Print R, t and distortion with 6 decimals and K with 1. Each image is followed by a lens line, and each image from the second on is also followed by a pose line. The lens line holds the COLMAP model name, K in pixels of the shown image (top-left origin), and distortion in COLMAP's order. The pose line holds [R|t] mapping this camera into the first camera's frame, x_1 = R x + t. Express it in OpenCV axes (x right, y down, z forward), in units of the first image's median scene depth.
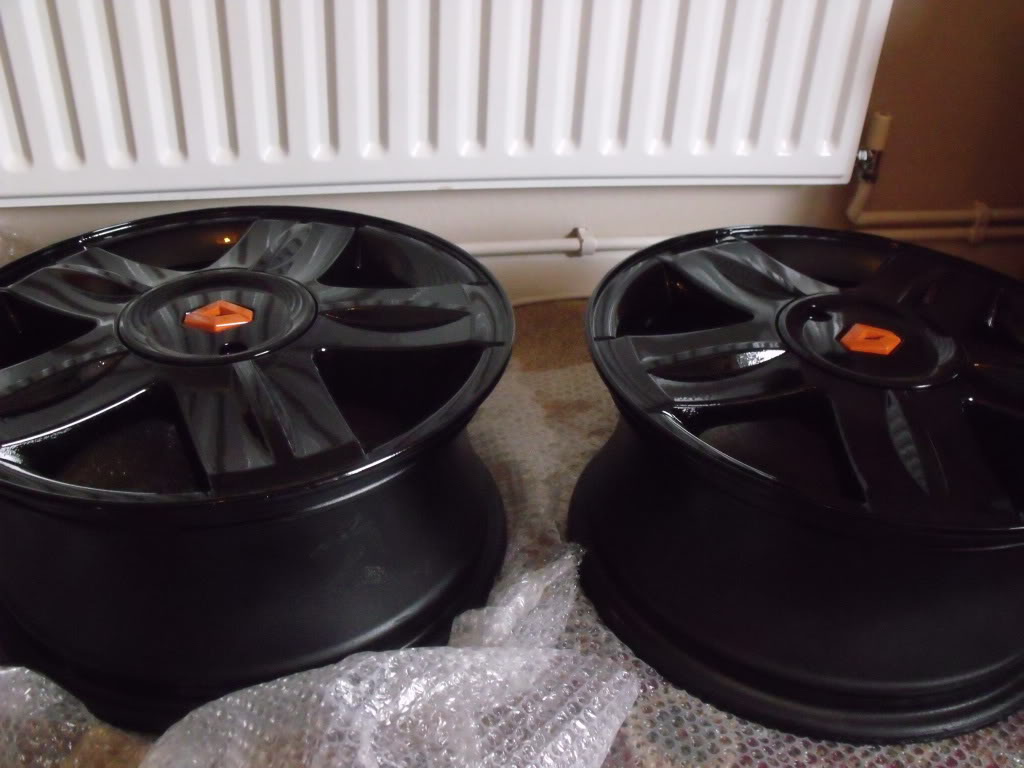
lens RADIAL K [[992.5, 0, 509.4], [0, 992.5, 378.5], [0, 0, 1]] dist [-0.093373, 0.000000]
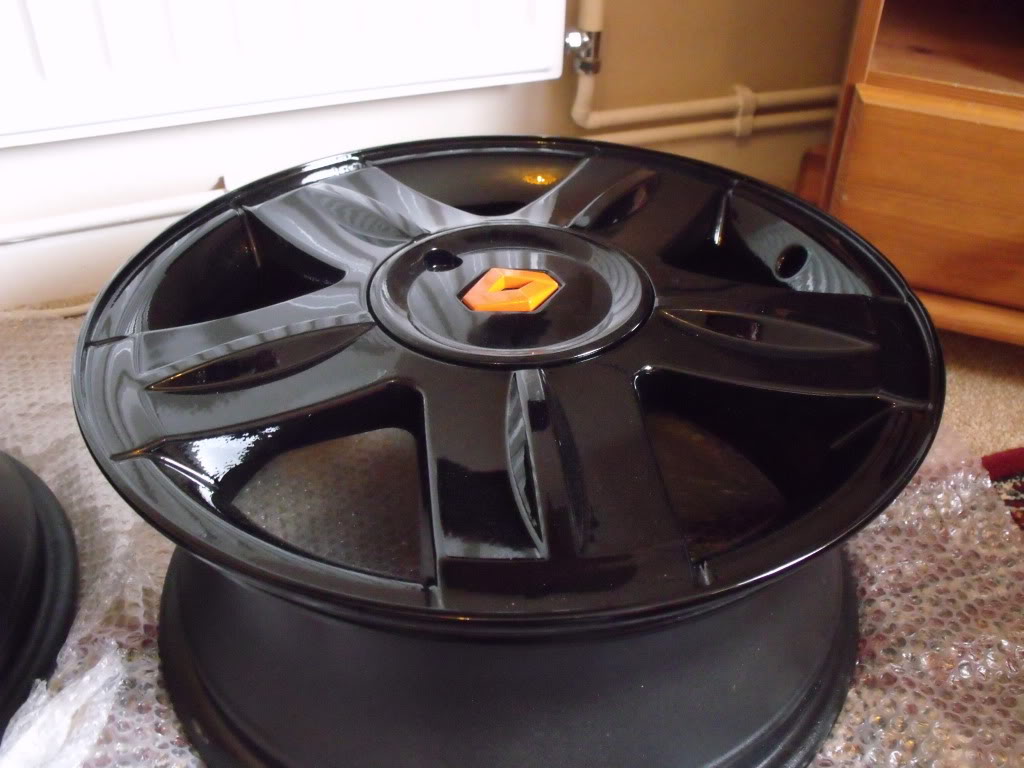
lens RADIAL K [[992.5, 0, 515.2], [0, 992.5, 379.9], [0, 0, 1]] dist [-0.093373, 0.000000]
pose [[0.986827, -0.126078, 0.101371, 0.276193], [0.120333, 0.990861, 0.060944, -0.017786], [-0.108128, -0.047943, 0.992980, 0.294644]]
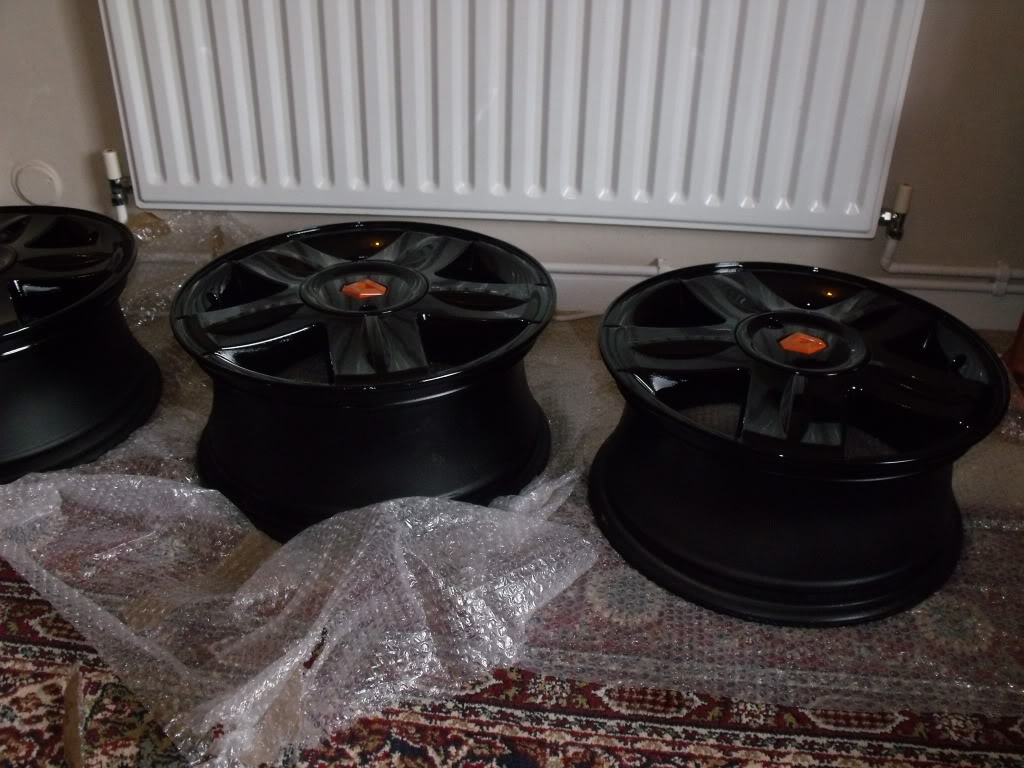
lens RADIAL K [[992.5, 0, 511.6], [0, 992.5, 391.5], [0, 0, 1]] dist [-0.093373, 0.000000]
pose [[0.970080, 0.100900, -0.220825, 0.264260], [-0.107471, 0.994047, -0.017918, 0.091876], [0.217703, 0.041114, 0.975149, -0.418918]]
